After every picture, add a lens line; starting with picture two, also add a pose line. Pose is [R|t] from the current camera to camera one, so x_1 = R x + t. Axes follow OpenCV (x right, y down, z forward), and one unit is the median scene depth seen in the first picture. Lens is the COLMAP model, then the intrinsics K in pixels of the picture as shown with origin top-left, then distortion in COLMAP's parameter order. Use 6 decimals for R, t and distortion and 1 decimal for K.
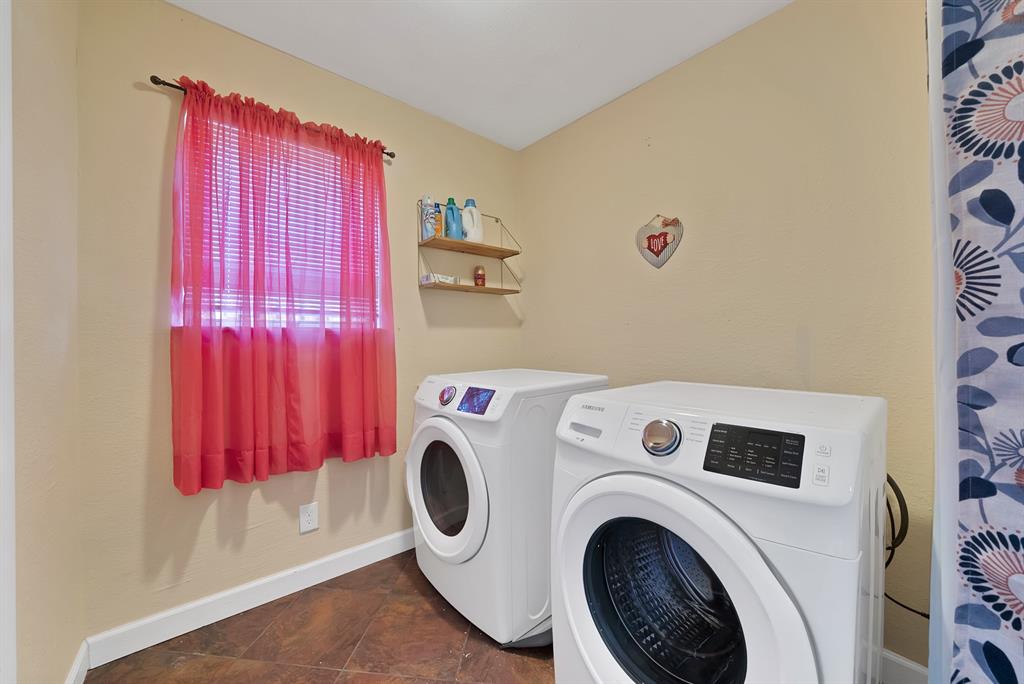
lens RADIAL K [[359.8, 0, 512.0], [0, 359.8, 342.0], [0, 0, 1]] dist [-0.019999, 0.000105]
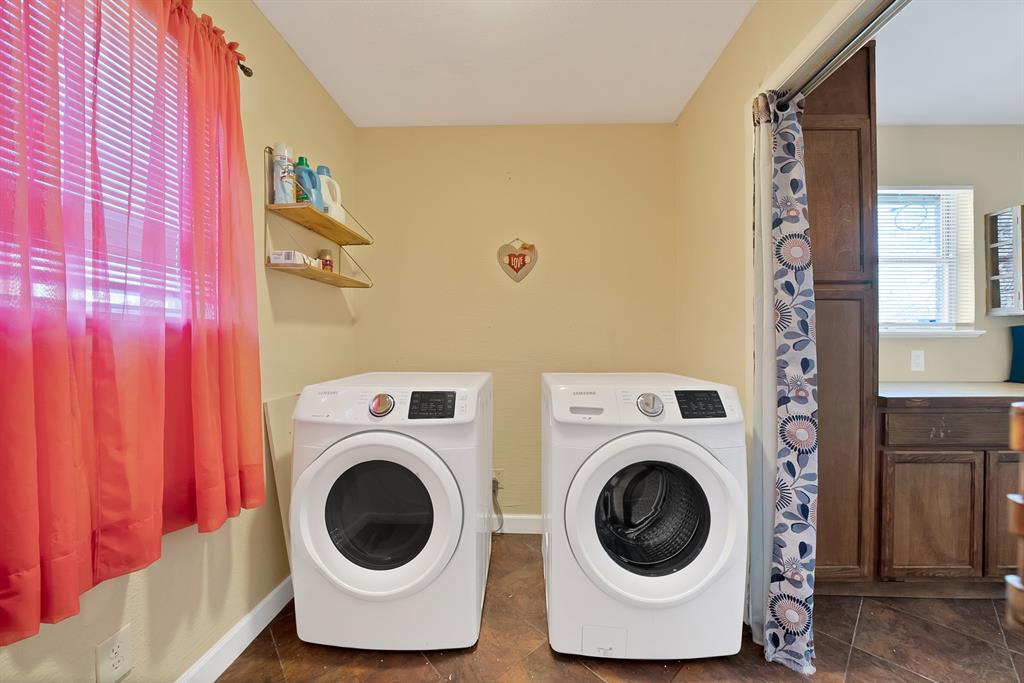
lens RADIAL K [[368.8, 0, 509.1], [0, 368.8, 345.5], [0, 0, 1]] dist [-0.015190, 0.000173]
pose [[0.698102, -0.002186, 0.715995, -0.581330], [0.002311, 0.999997, 0.000799, 0.006835], [-0.715995, 0.001097, 0.698105, 0.177360]]
